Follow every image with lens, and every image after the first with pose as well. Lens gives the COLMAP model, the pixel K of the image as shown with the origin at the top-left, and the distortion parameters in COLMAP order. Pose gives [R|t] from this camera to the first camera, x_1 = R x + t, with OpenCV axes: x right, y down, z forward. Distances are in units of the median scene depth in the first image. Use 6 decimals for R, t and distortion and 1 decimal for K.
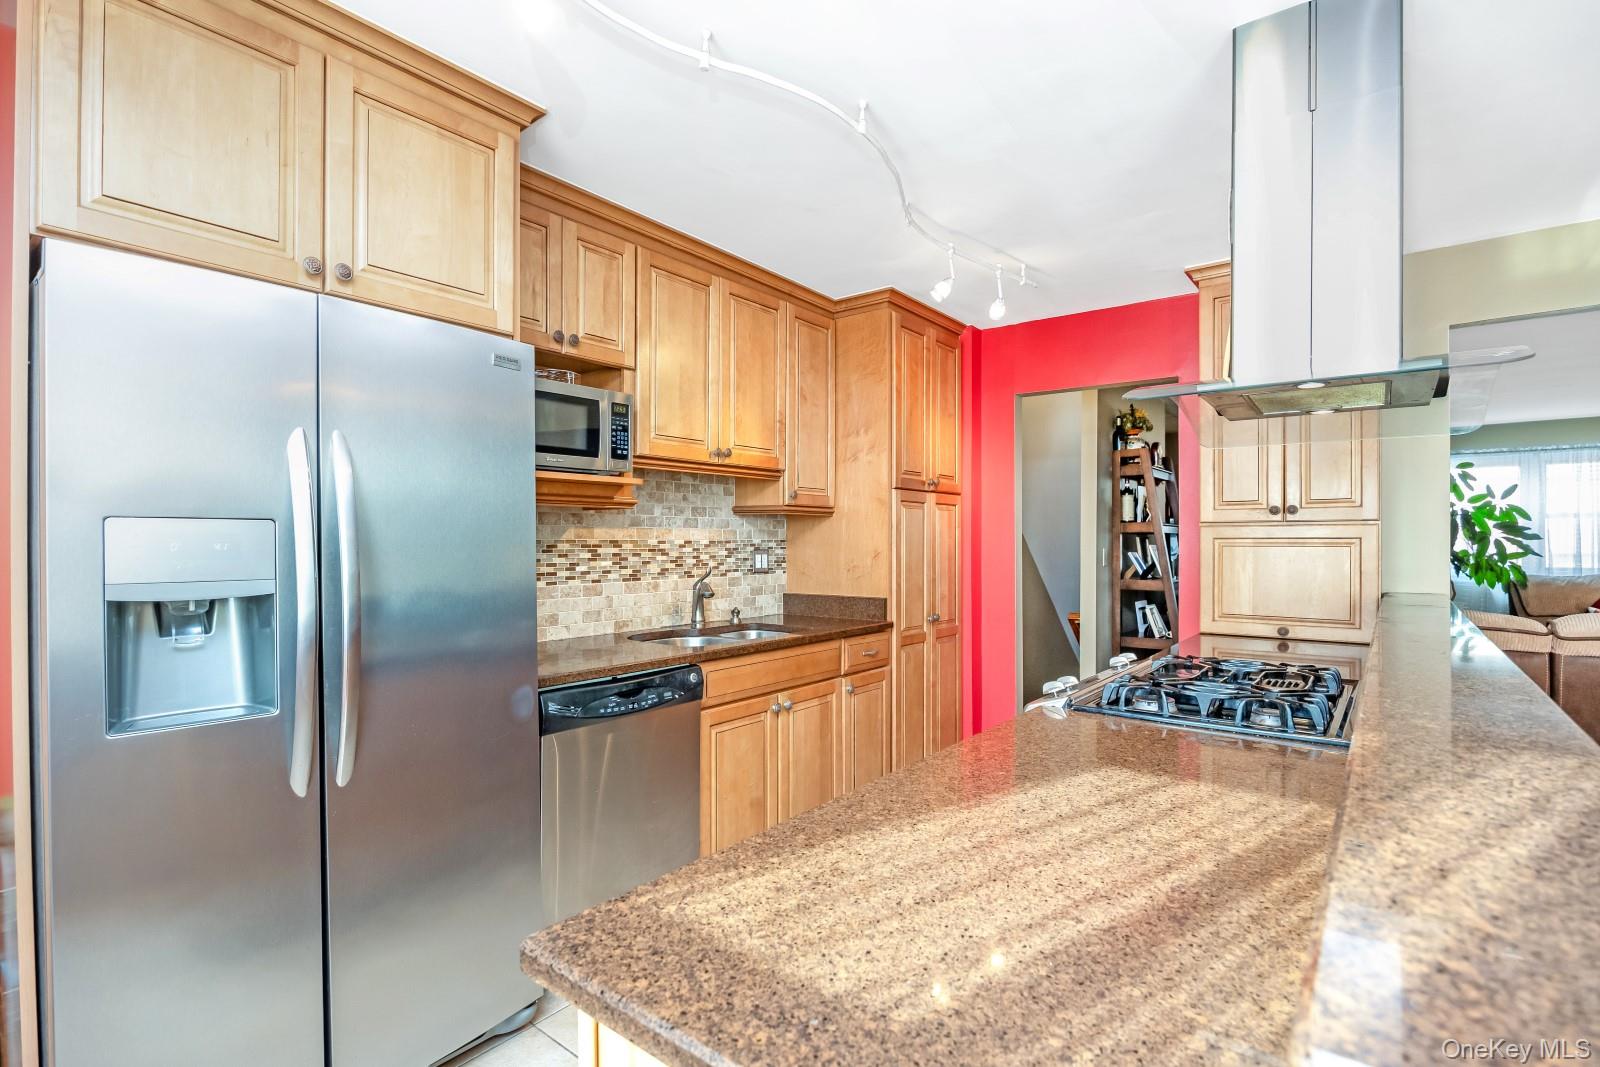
lens RADIAL K [[758.1, 0, 799.0], [0, 758.1, 541.5], [0, 0, 1]] dist [-0.001955, -0.000008]
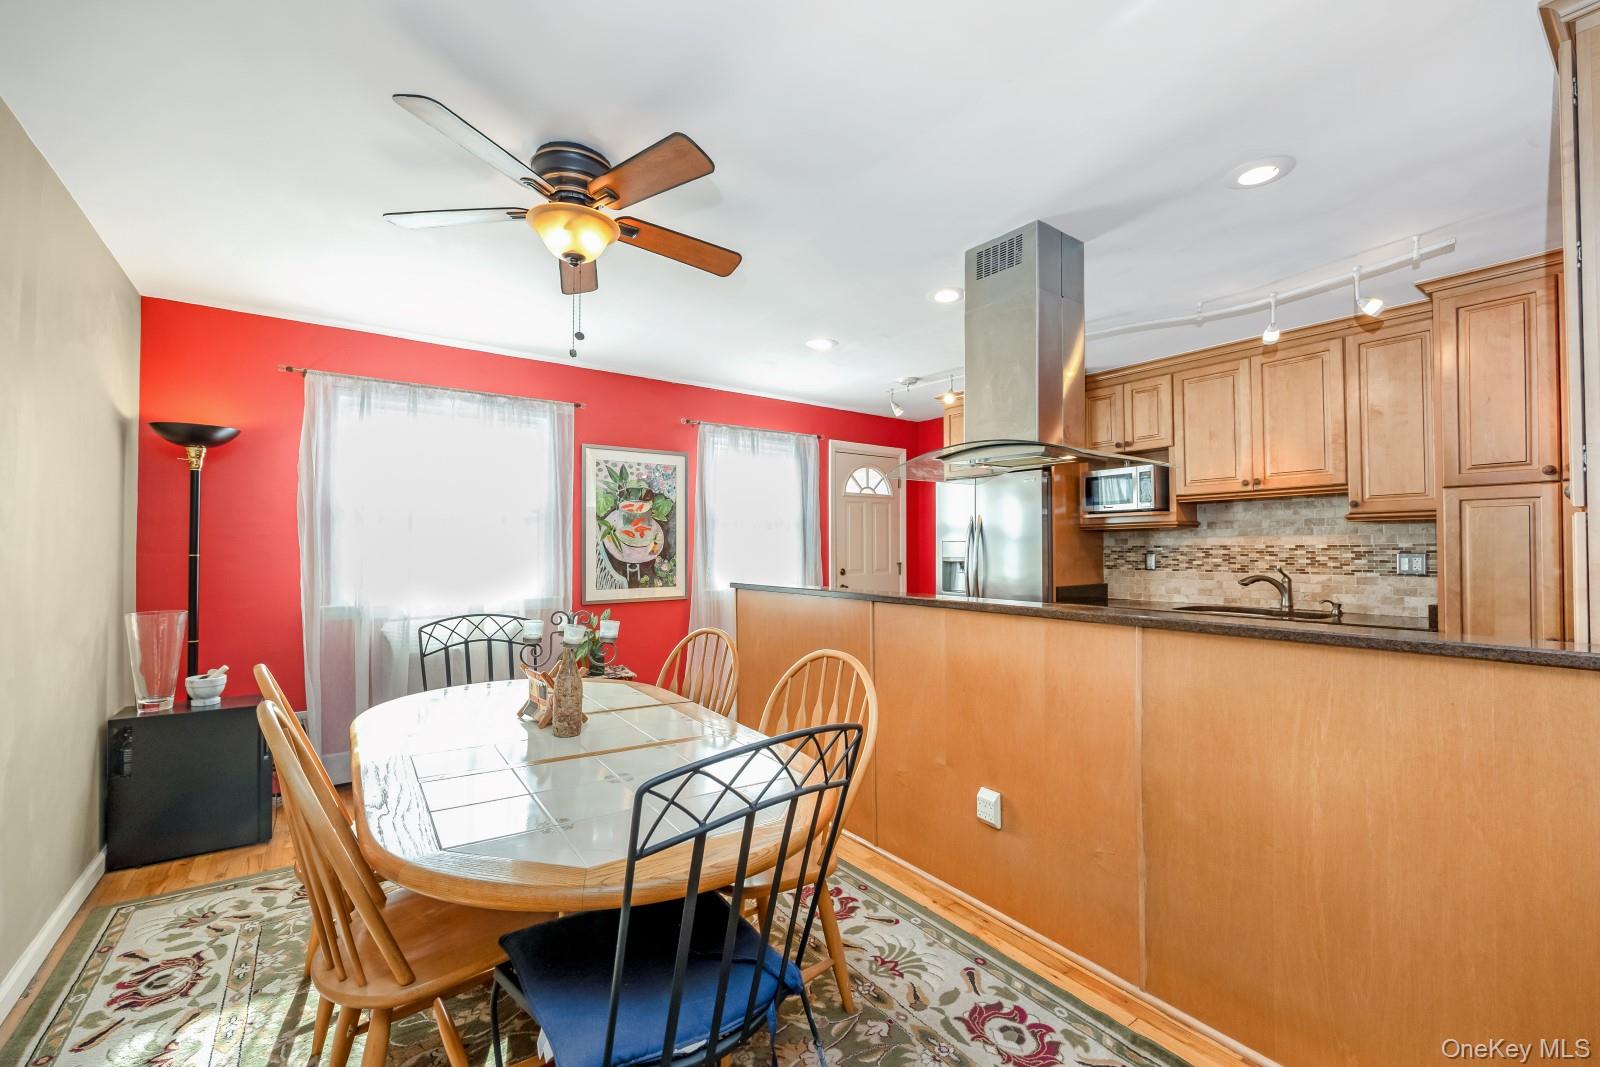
lens RADIAL K [[655.0, 0, 801.3], [0, 655.0, 539.3], [0, 0, 1]] dist [-0.000545, -0.000103]
pose [[-0.270816, -0.015990, -0.962498, 1.169370], [-0.000439, 0.999864, -0.016487, 0.007700], [0.962631, -0.004043, -0.270786, 0.484062]]
